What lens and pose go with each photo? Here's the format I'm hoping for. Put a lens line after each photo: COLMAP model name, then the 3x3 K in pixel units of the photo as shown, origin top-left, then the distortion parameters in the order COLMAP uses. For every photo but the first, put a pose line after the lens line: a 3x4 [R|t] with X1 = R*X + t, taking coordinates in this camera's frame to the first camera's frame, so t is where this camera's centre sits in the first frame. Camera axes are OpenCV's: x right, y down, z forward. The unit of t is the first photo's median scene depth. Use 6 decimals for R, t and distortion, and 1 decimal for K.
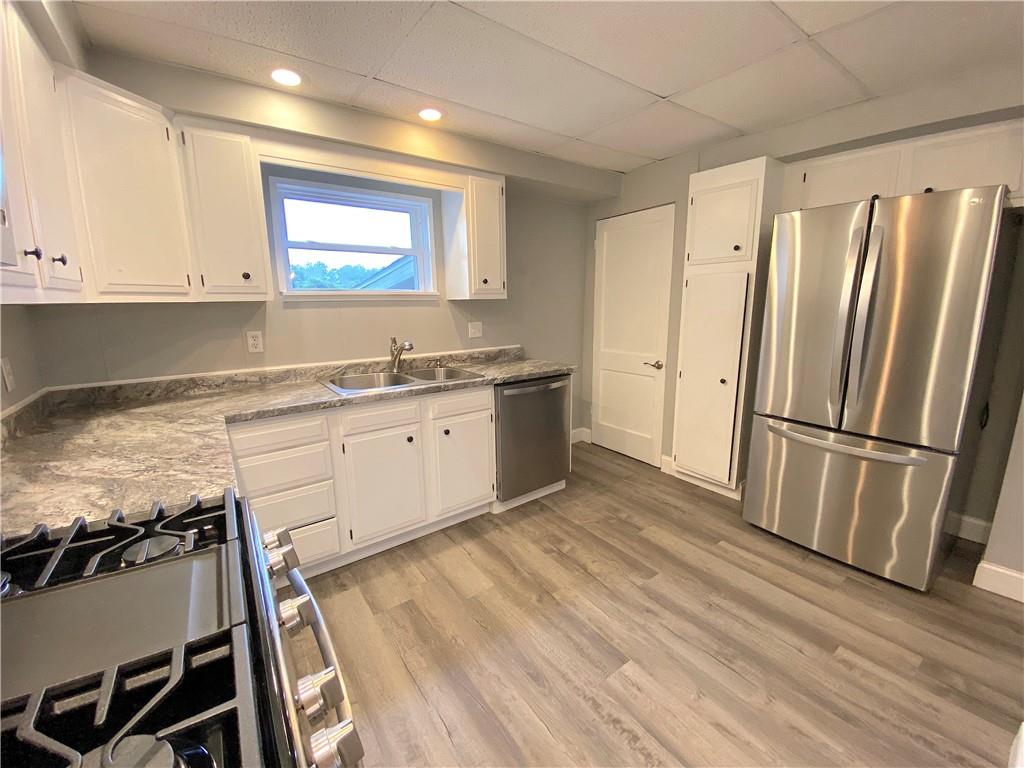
lens RADIAL K [[417.1, 0, 507.1], [0, 417.1, 380.4], [0, 0, 1]] dist [0.016214, -0.019767]
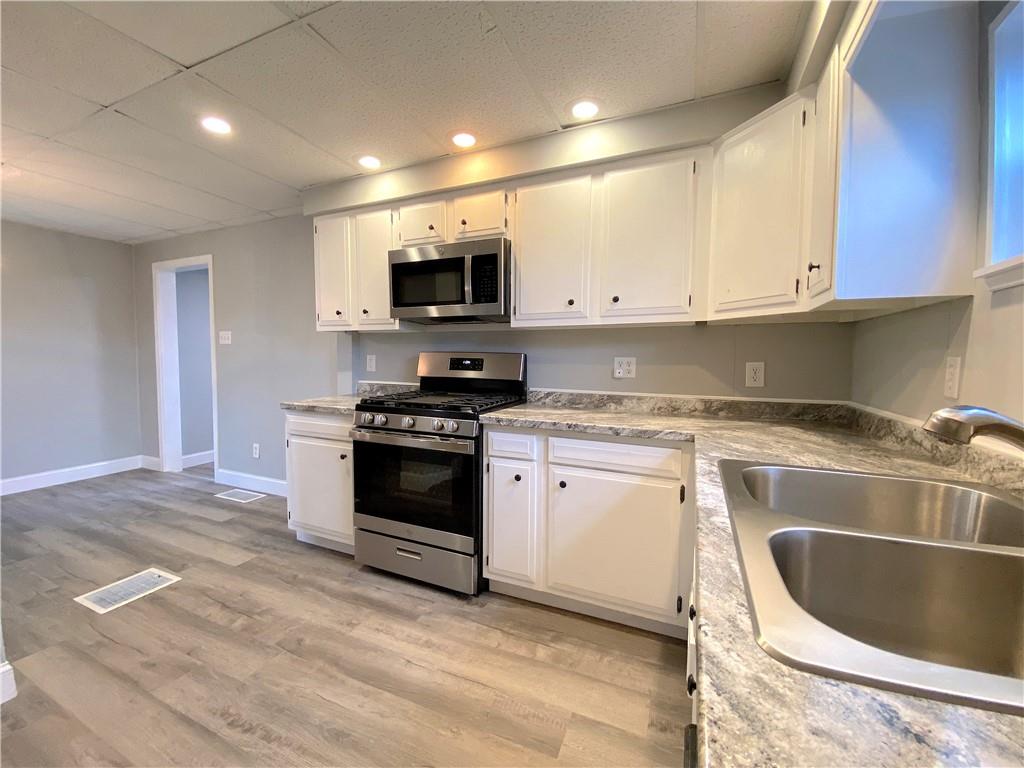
lens RADIAL K [[417.1, 0, 507.1], [0, 417.1, 380.4], [0, 0, 1]] dist [0.016214, -0.019767]
pose [[-0.860233, 0.034329, -0.508745, 0.194822], [-0.092982, 0.970441, 0.222706, -0.236475], [0.501352, 0.238884, -0.831613, 1.826230]]
